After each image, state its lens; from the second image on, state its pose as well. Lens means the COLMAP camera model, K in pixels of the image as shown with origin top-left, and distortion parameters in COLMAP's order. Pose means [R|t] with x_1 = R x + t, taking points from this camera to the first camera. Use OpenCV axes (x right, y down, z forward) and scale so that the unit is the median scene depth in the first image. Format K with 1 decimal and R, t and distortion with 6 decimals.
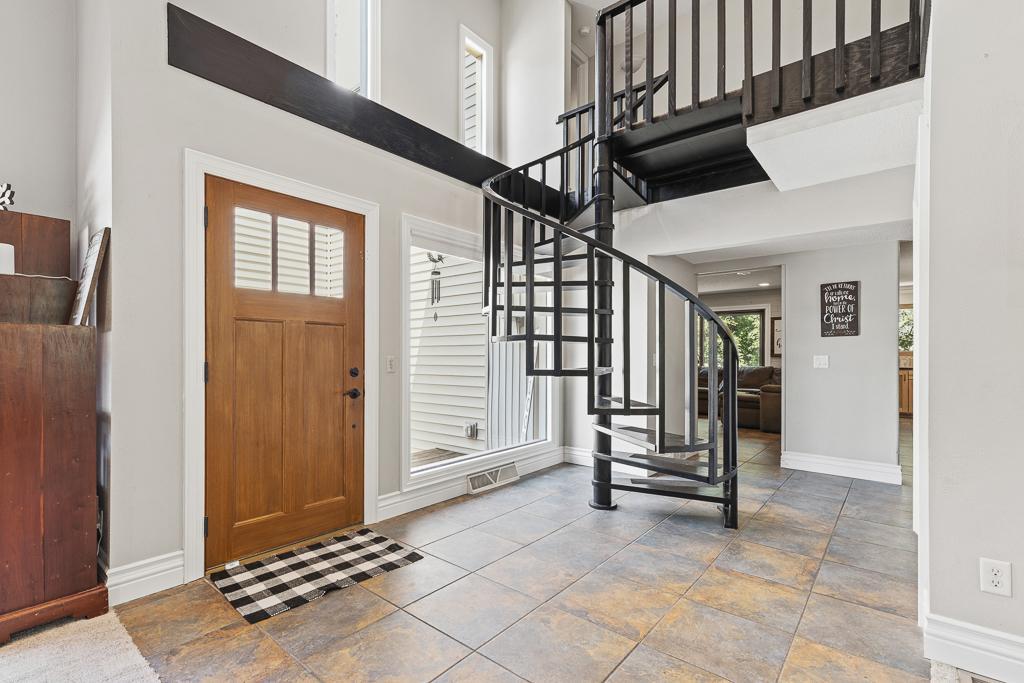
lens RADIAL K [[469.5, 0, 515.2], [0, 469.5, 358.0], [0, 0, 1]] dist [0.007192, -0.001284]
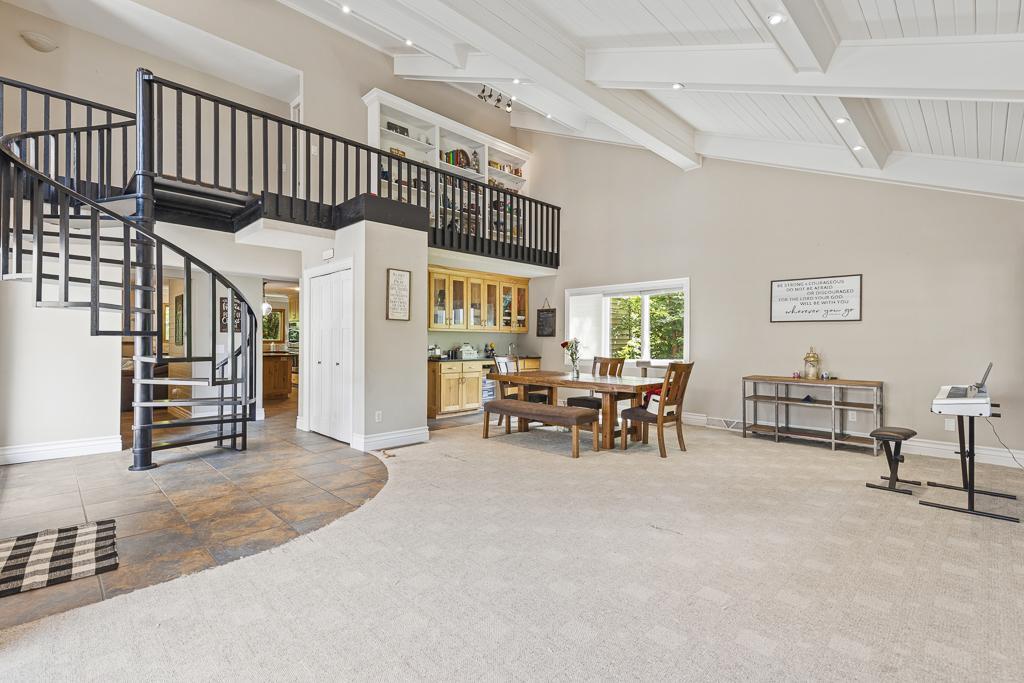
lens RADIAL K [[469.5, 0, 505.4], [0, 469.5, 335.4], [0, 0, 1]] dist [0.007192, -0.001284]
pose [[0.108154, 0.013542, 0.994042, -1.167091], [0.001181, 0.999905, -0.013750, -0.019135], [-0.994133, 0.002661, 0.108128, -0.099127]]
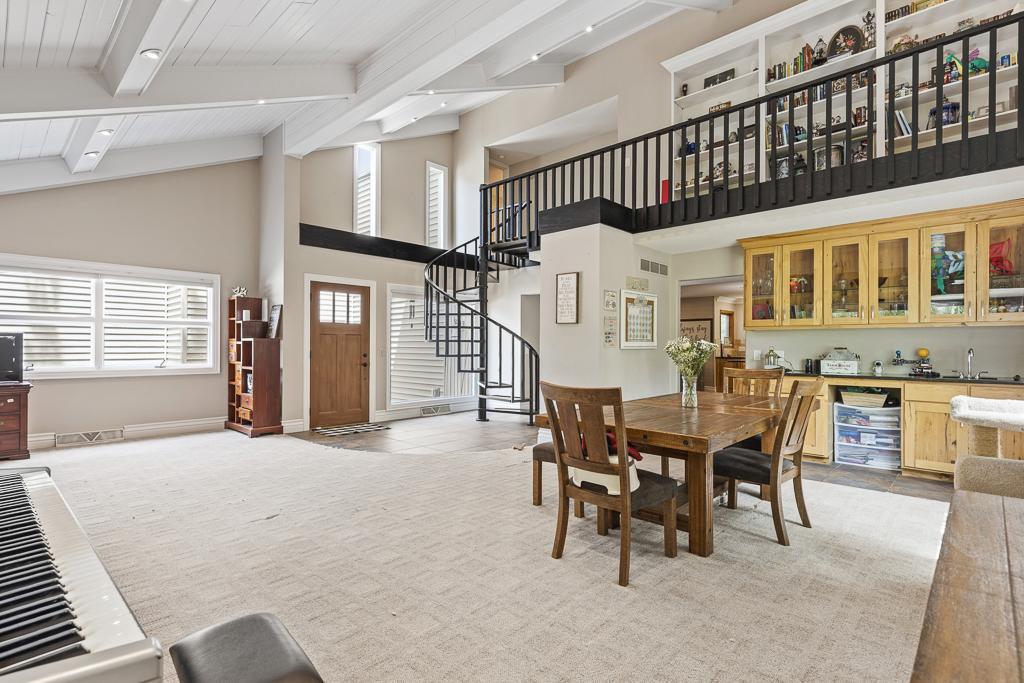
lens RADIAL K [[469.5, 0, 505.3], [0, 469.5, 344.8], [0, 0, 1]] dist [0.007192, -0.001284]
pose [[0.998769, 0.001422, -0.049579, 0.474933], [-0.001674, 0.999986, -0.005026, -0.012750], [0.049571, 0.005103, 0.998758, -1.315938]]
